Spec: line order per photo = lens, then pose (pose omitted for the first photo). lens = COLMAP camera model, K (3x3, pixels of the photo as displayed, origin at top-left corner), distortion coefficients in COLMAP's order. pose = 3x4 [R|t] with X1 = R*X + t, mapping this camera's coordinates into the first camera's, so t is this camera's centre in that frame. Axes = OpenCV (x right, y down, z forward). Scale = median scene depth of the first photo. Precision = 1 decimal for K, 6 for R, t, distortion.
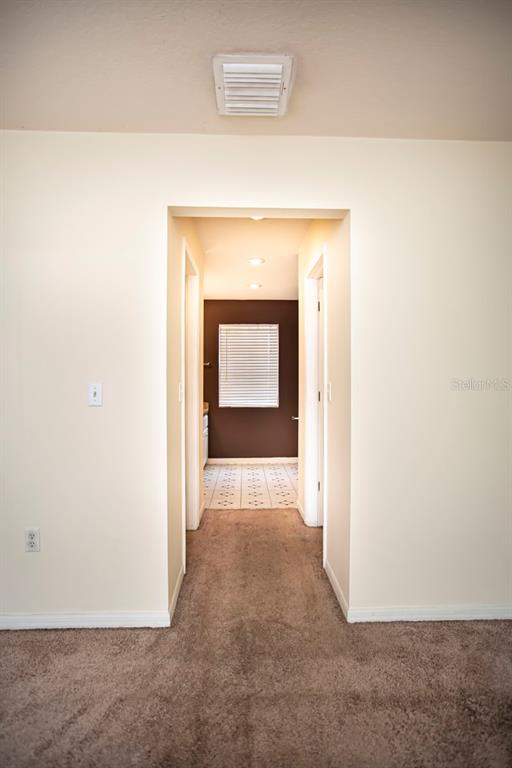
lens RADIAL K [[373.3, 0, 249.9], [0, 373.3, 382.4], [0, 0, 1]] dist [-0.005577, 0.003108]
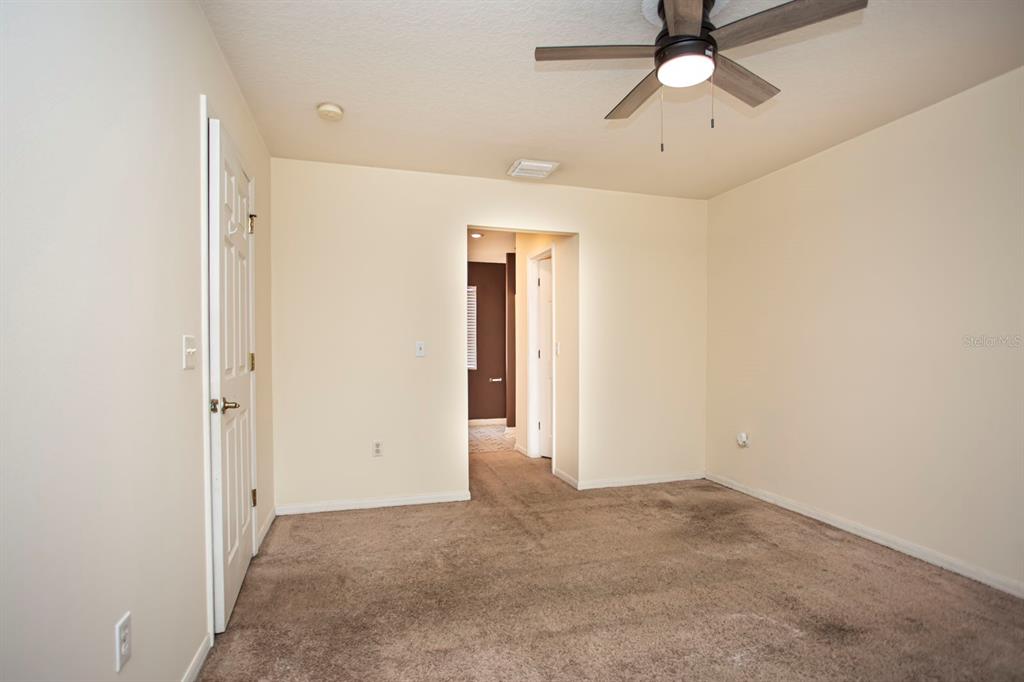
lens RADIAL K [[514.3, 0, 515.4], [0, 514.3, 351.2], [0, 0, 1]] dist [-0.006170, -0.000524]
pose [[0.962818, 0.001857, 0.270146, -0.601489], [-0.003518, 0.999978, 0.005663, 0.028783], [-0.270129, -0.006403, 0.962803, -1.070065]]
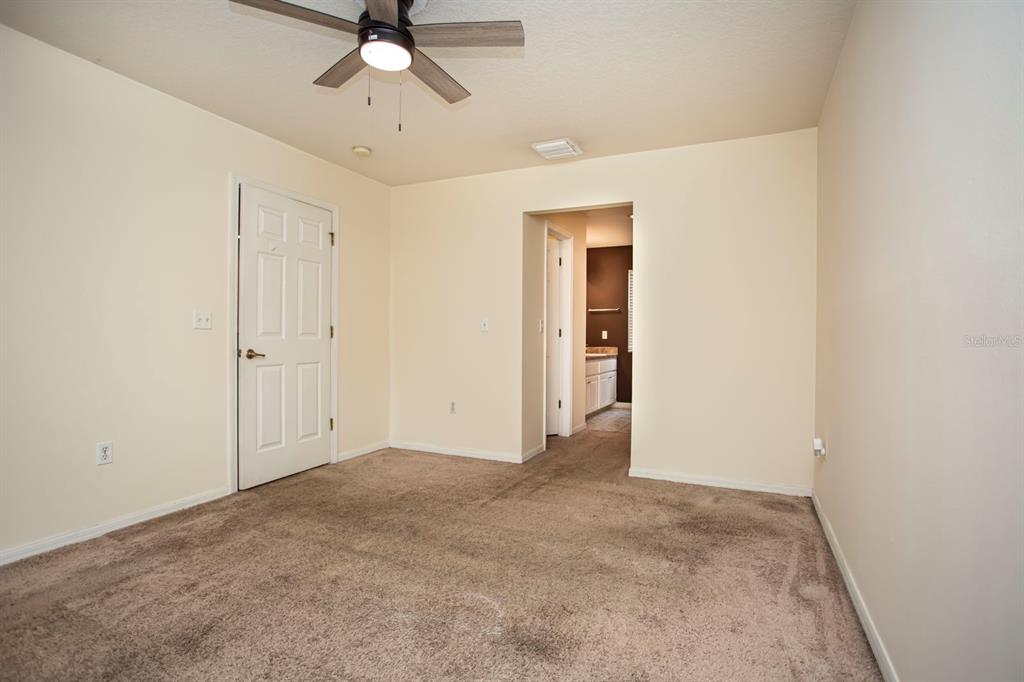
lens RADIAL K [[497.8, 0, 516.6], [0, 497.8, 335.7], [0, 0, 1]] dist [-0.005577, 0.003108]
pose [[0.898696, 0.008594, -0.438488, 0.731404], [-0.008739, 0.999960, 0.001688, 0.073639], [0.438485, 0.002315, 0.898736, -1.011534]]
